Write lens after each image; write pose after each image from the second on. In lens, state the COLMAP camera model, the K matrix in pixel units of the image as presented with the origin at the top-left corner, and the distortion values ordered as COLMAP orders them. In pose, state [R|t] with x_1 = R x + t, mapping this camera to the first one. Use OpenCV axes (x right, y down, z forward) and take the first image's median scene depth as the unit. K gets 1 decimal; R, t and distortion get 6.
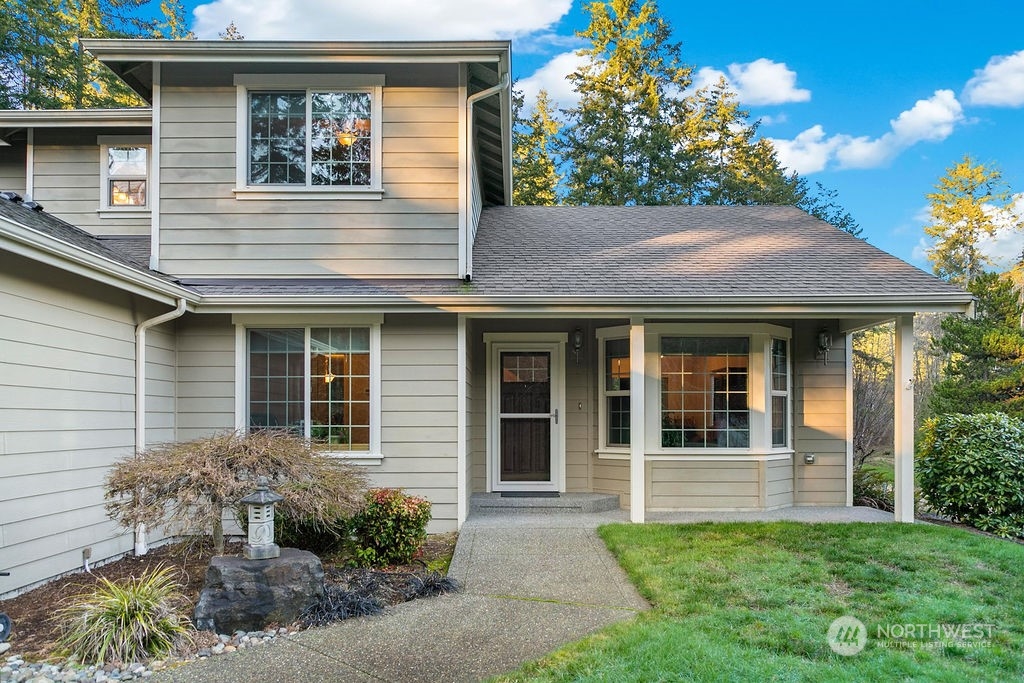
lens RADIAL K [[700.4, 0, 510.0], [0, 700.4, 409.2], [0, 0, 1]] dist [-0.001849, 0.008170]
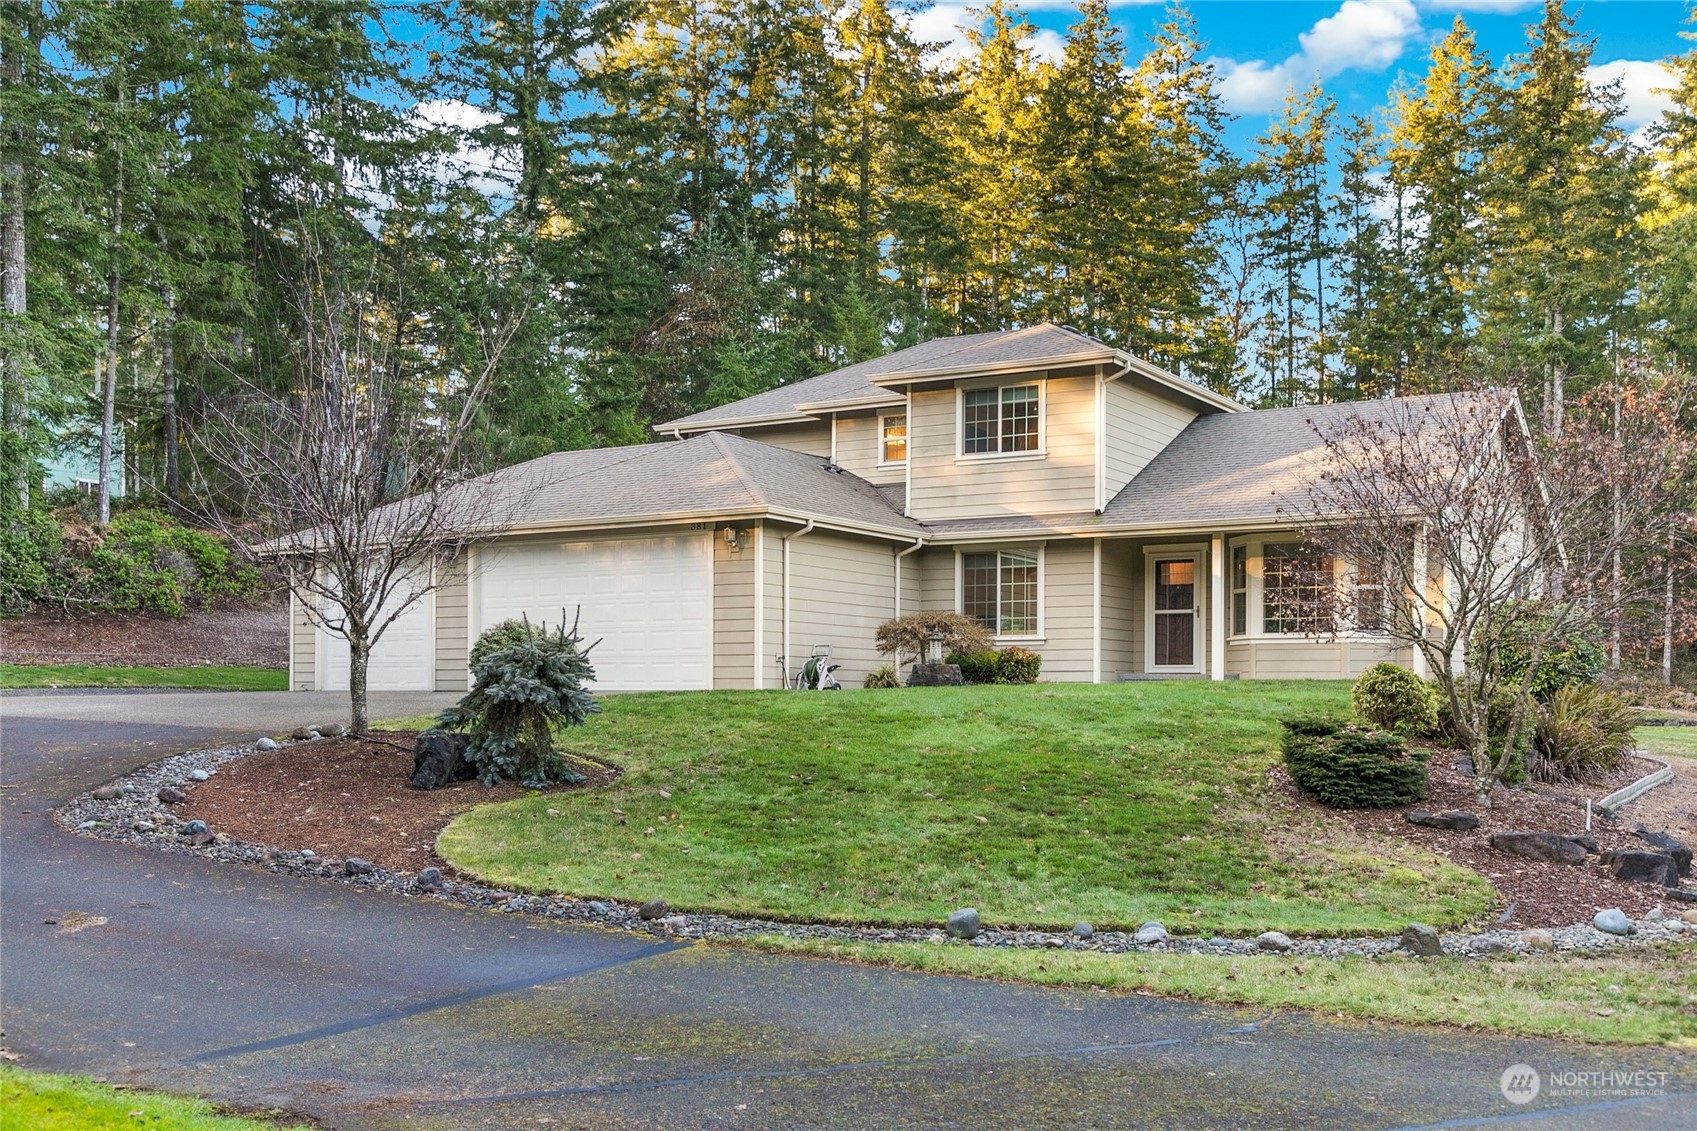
lens RADIAL K [[1714.3, 0, 849.9], [0, 1714.3, 569.8], [0, 0, 1]] dist [0.003342, 0.000000]
pose [[0.847725, -0.035849, -0.529223, 1.337488], [0.002062, 0.997929, -0.064294, 0.151659], [0.530432, 0.053413, 0.846043, -2.183844]]
